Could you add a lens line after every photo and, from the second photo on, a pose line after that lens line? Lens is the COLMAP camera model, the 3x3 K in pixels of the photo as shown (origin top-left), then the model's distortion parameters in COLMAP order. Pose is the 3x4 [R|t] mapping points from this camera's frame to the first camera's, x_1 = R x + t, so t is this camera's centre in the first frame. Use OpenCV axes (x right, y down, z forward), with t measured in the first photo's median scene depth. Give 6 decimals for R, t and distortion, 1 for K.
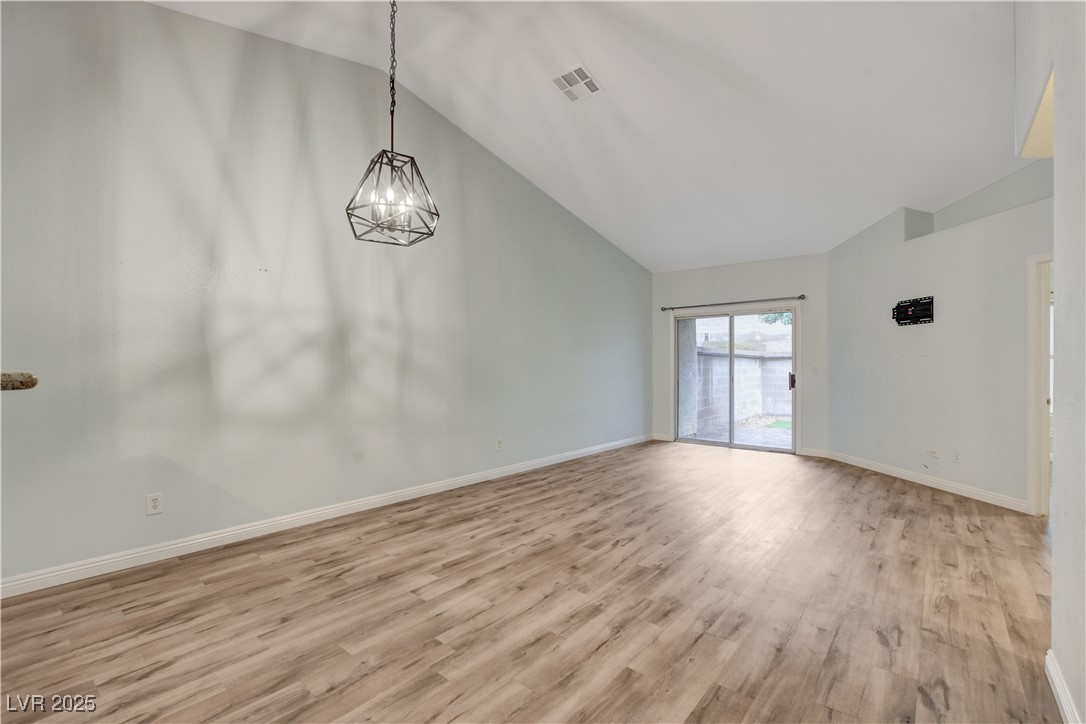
lens RADIAL K [[475.0, 0, 543.0], [0, 475.0, 362.0], [0, 0, 1]] dist [-0.018924, 0.003045]
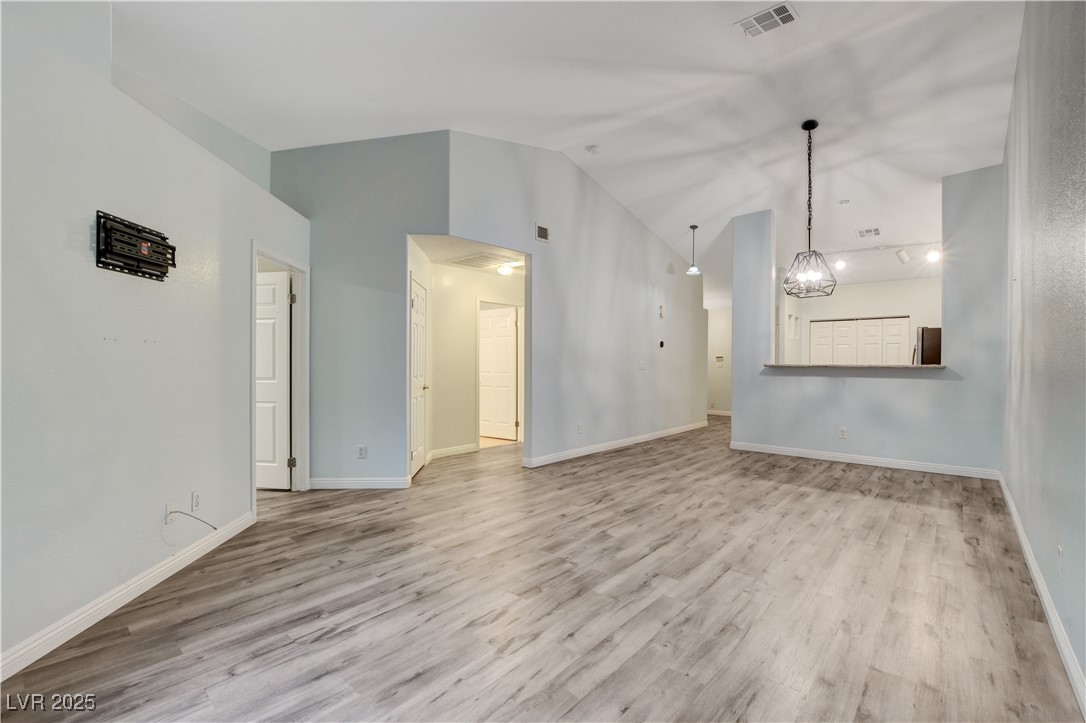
lens RADIAL K [[480.9, 0, 540.4], [0, 480.9, 357.1], [0, 0, 1]] dist [-0.015987, 0.000560]
pose [[-0.999739, -0.005426, 0.022191, 0.469900], [-0.005796, 0.999845, -0.016636, 0.014065], [-0.022097, -0.016760, -0.999615, 1.949208]]
